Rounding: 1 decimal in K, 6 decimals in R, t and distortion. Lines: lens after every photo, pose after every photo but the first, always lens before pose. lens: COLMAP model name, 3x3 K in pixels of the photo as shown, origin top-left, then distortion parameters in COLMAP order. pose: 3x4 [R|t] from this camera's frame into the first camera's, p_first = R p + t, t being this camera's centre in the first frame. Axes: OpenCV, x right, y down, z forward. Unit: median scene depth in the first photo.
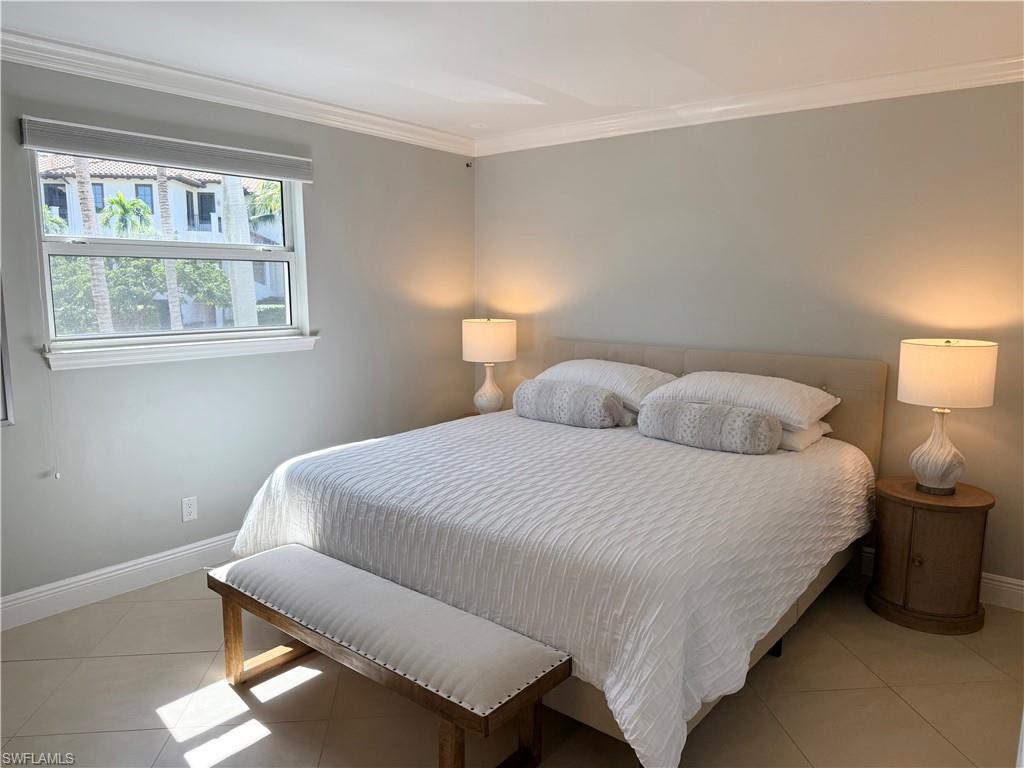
lens RADIAL K [[707.8, 0, 510.7], [0, 707.8, 384.2], [0, 0, 1]] dist [0.043034, -0.032274]
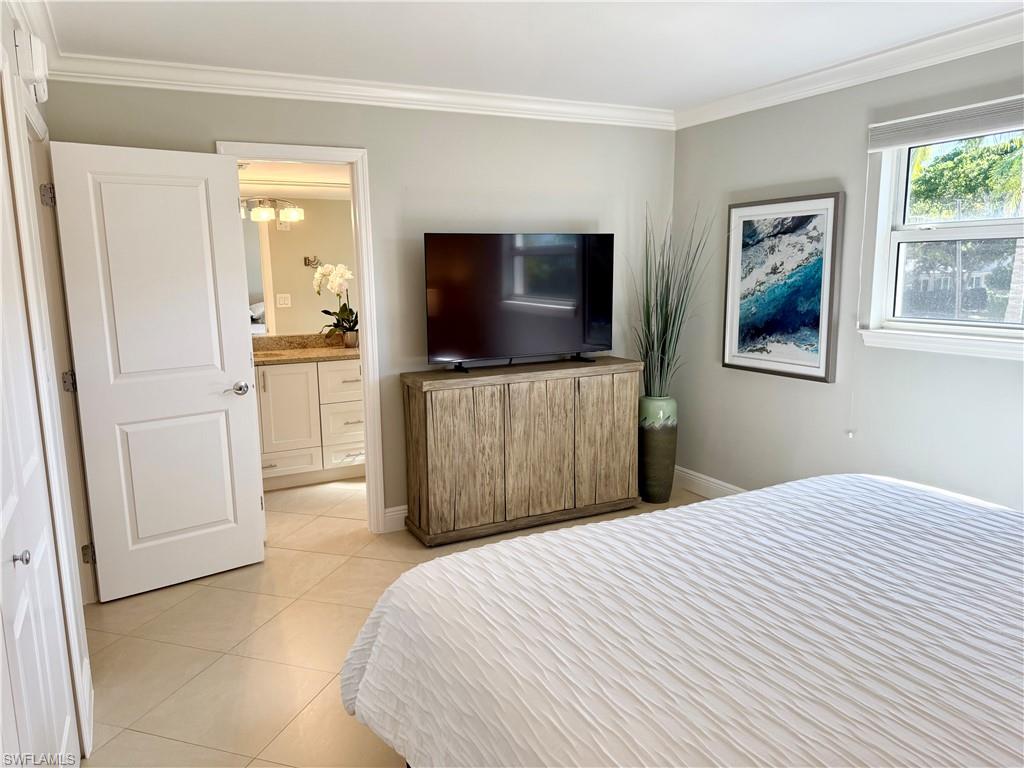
lens RADIAL K [[707.8, 0, 504.4], [0, 707.8, 389.7], [0, 0, 1]] dist [0.043034, -0.032274]
pose [[-0.390462, 0.158417, -0.906887, 0.629123], [-0.114869, 0.969002, 0.218725, -0.131256], [0.913425, 0.189577, -0.360161, 0.872936]]
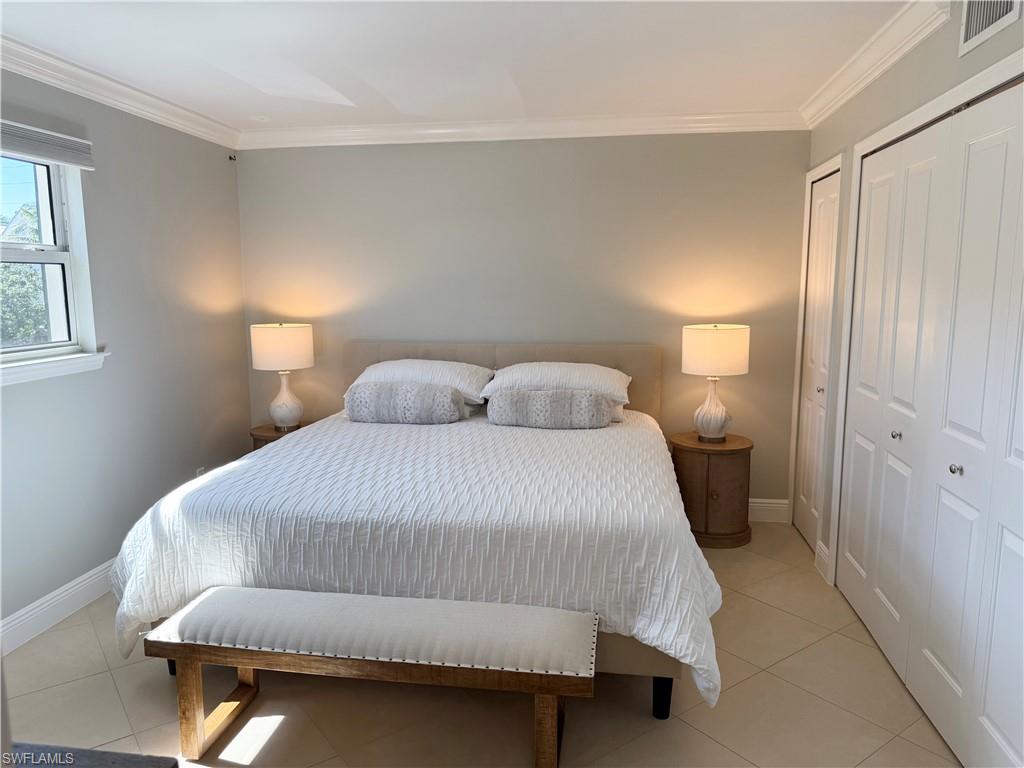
lens RADIAL K [[707.8, 0, 511.0], [0, 707.8, 378.0], [0, 0, 1]] dist [0.043034, -0.032274]
pose [[0.870492, -0.078459, 0.485888, -0.355129], [0.082304, 0.996516, 0.013463, -0.012512], [-0.485252, 0.028271, 0.873917, 0.042034]]
